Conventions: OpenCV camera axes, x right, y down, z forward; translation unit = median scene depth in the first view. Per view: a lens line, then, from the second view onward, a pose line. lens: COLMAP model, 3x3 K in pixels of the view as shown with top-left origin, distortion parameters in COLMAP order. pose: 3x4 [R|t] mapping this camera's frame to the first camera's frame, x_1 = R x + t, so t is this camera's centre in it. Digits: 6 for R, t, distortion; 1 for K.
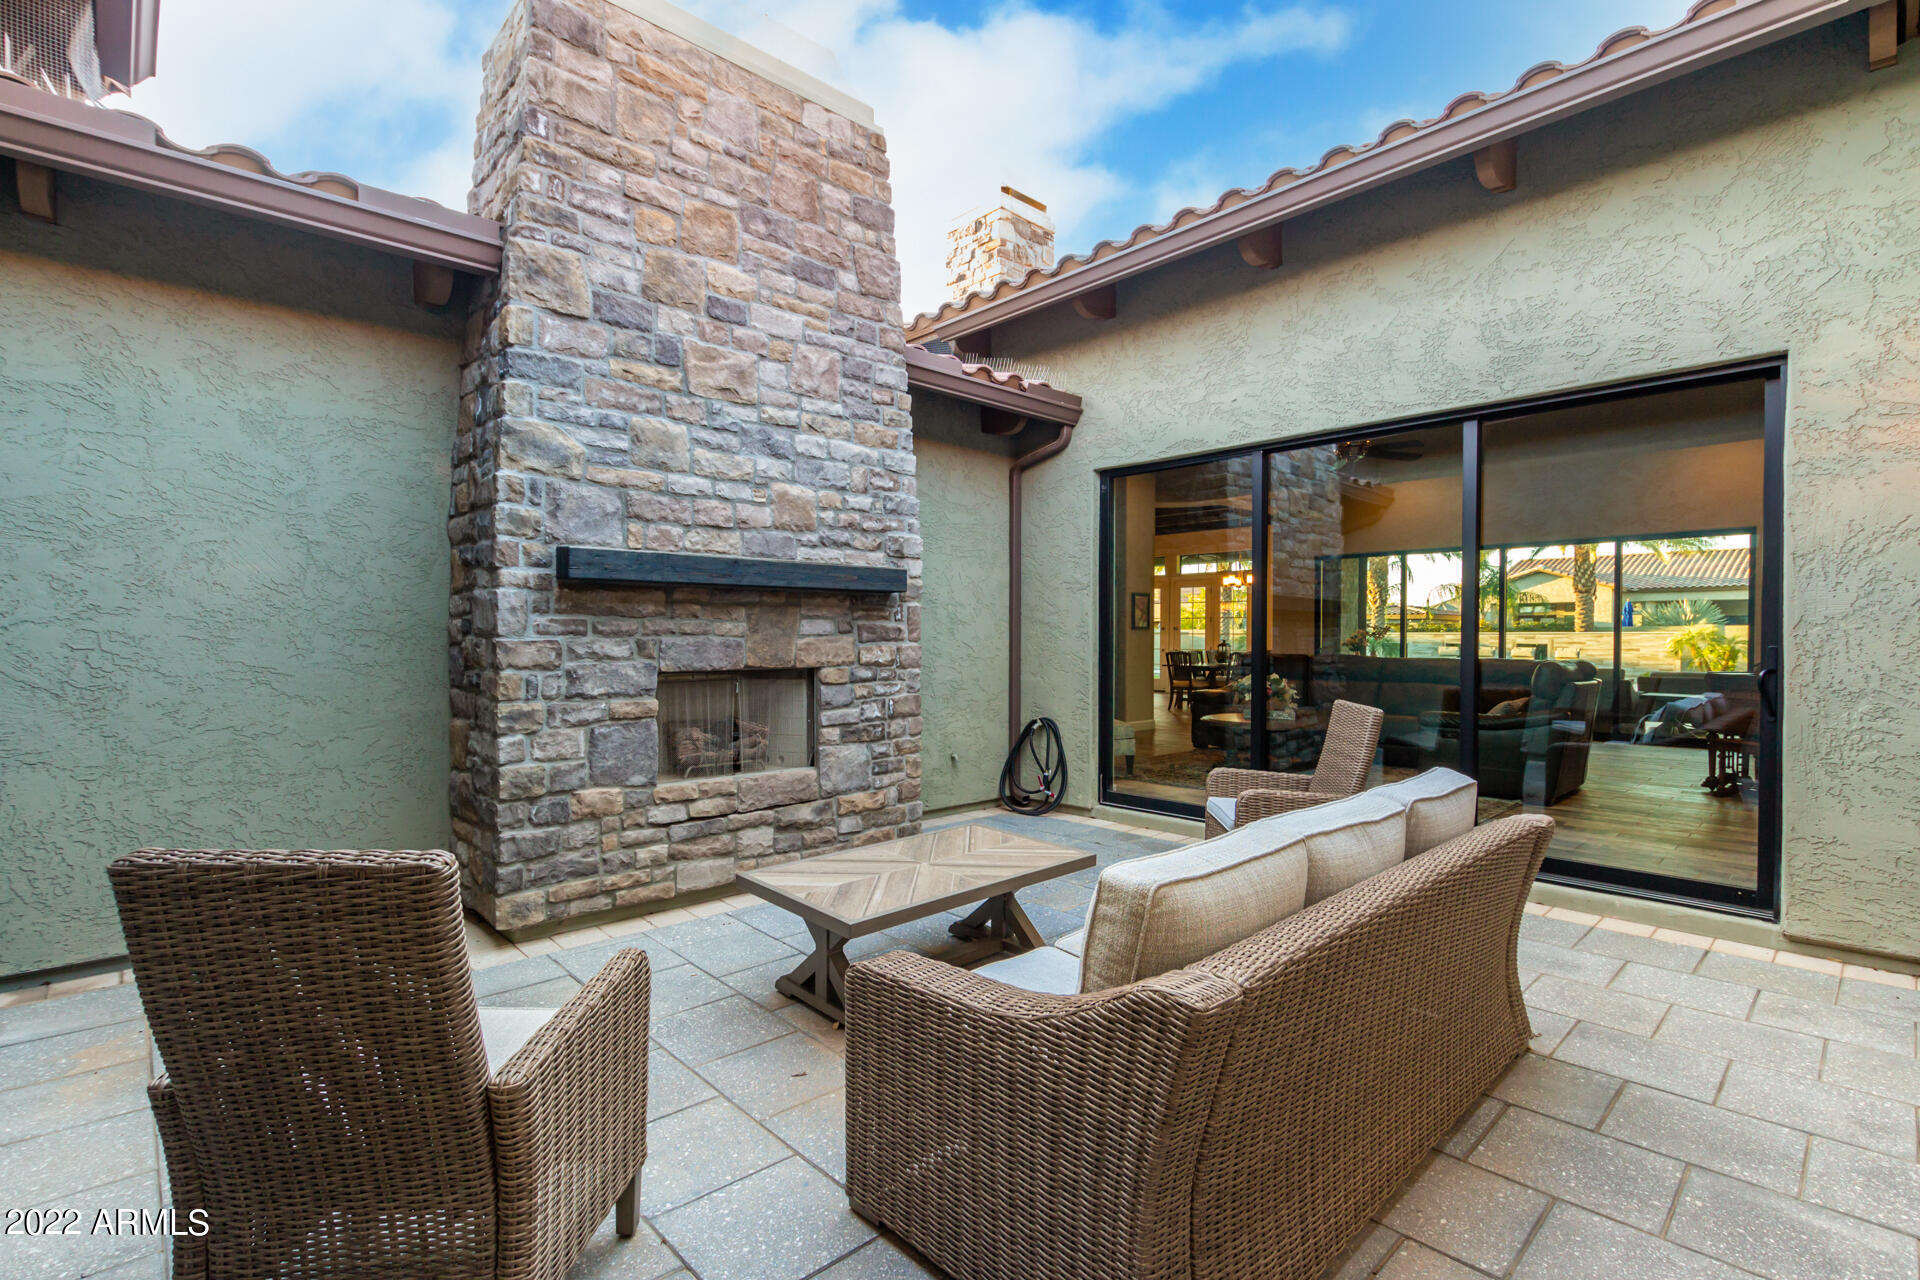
lens RADIAL K [[887.8, 0, 977.5], [0, 887.8, 645.7], [0, 0, 1]] dist [0.003410, 0.000204]
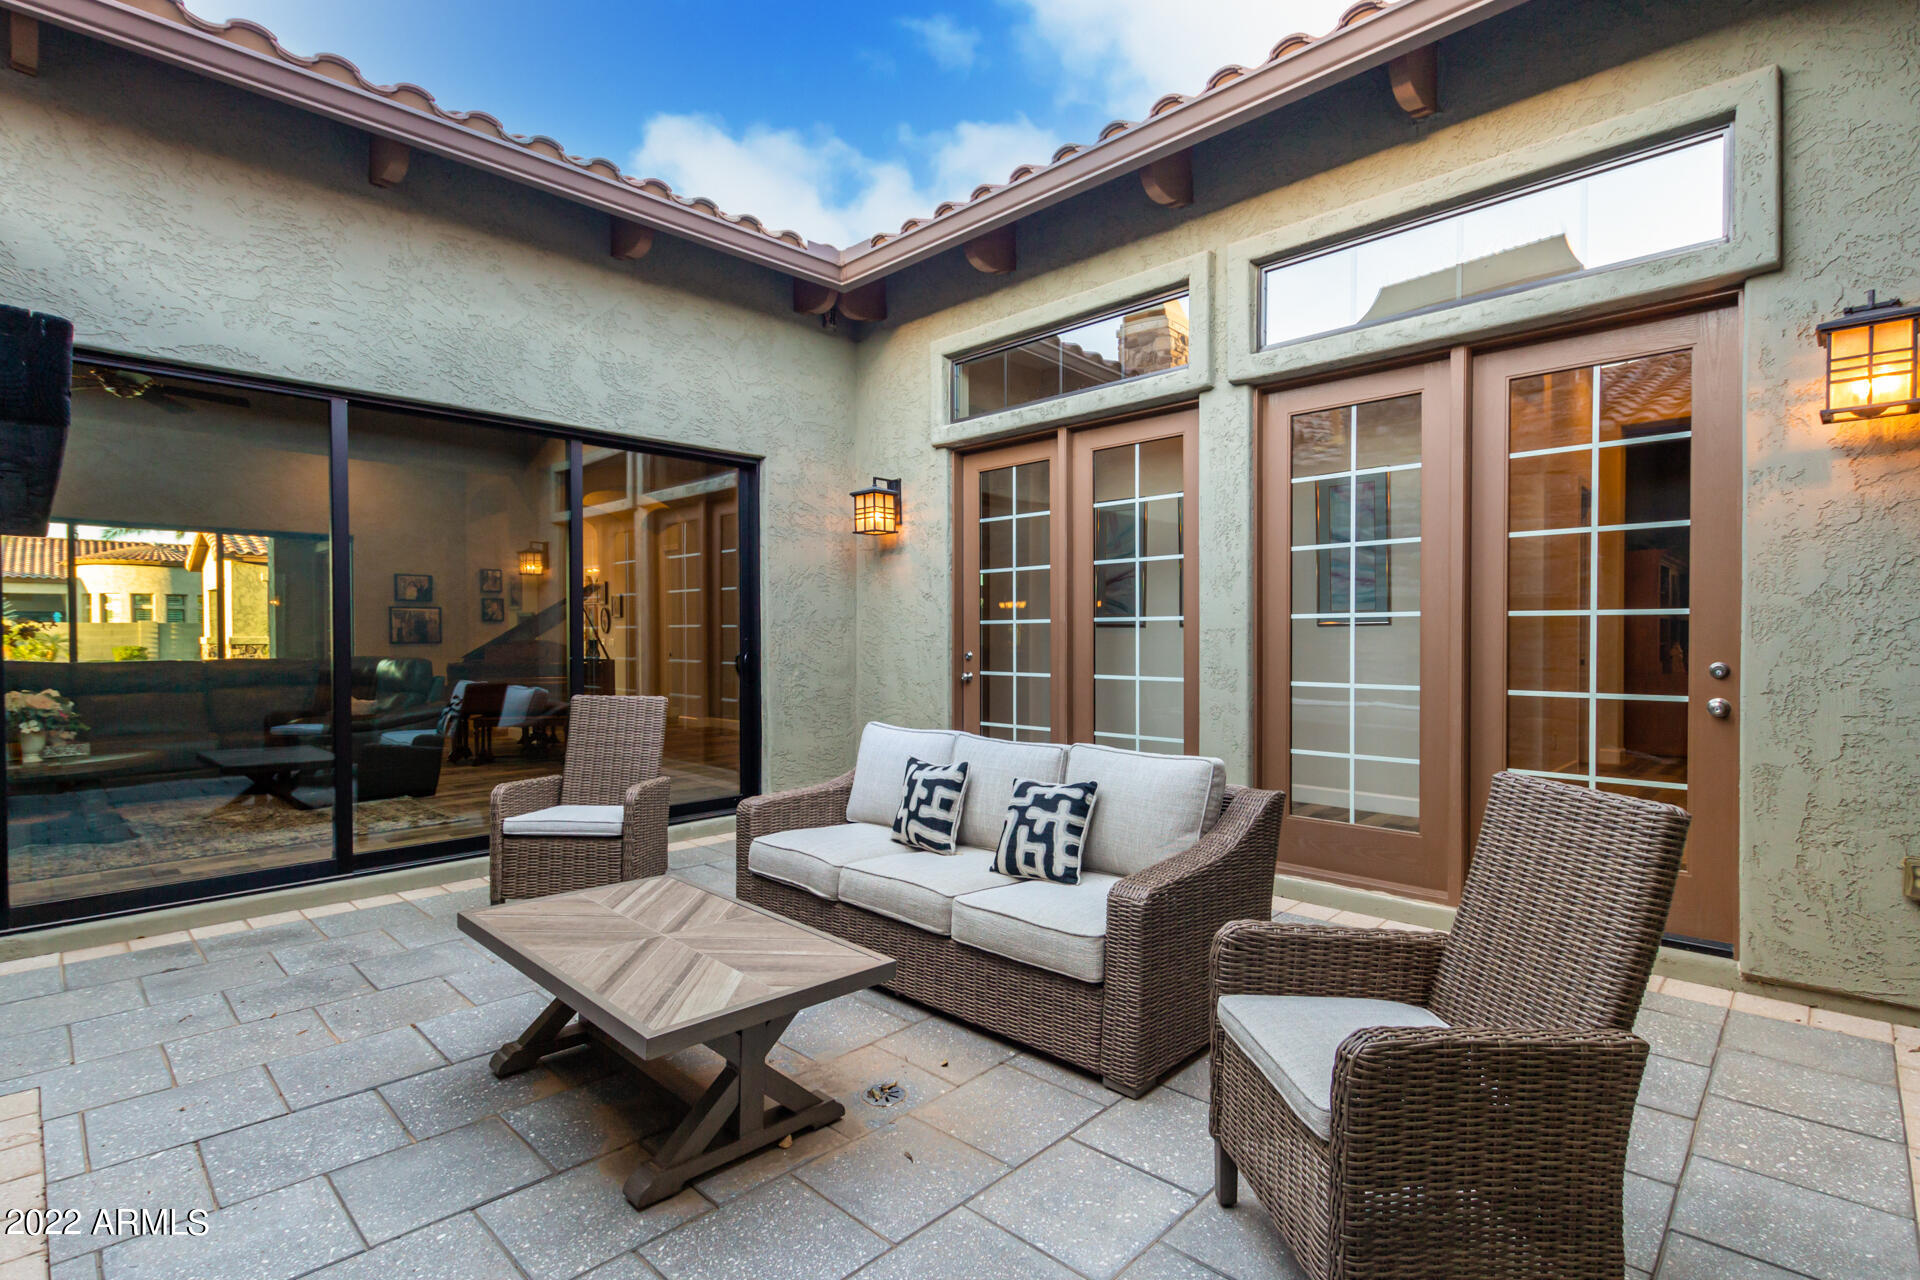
lens RADIAL K [[887.8, 0, 977.8], [0, 887.8, 636.0], [0, 0, 1]] dist [0.003410, 0.000204]
pose [[-0.041699, -0.002742, 0.999126, -0.735095], [0.011590, 0.999928, 0.003228, -0.005042], [-0.999063, 0.011714, -0.041664, 0.686720]]
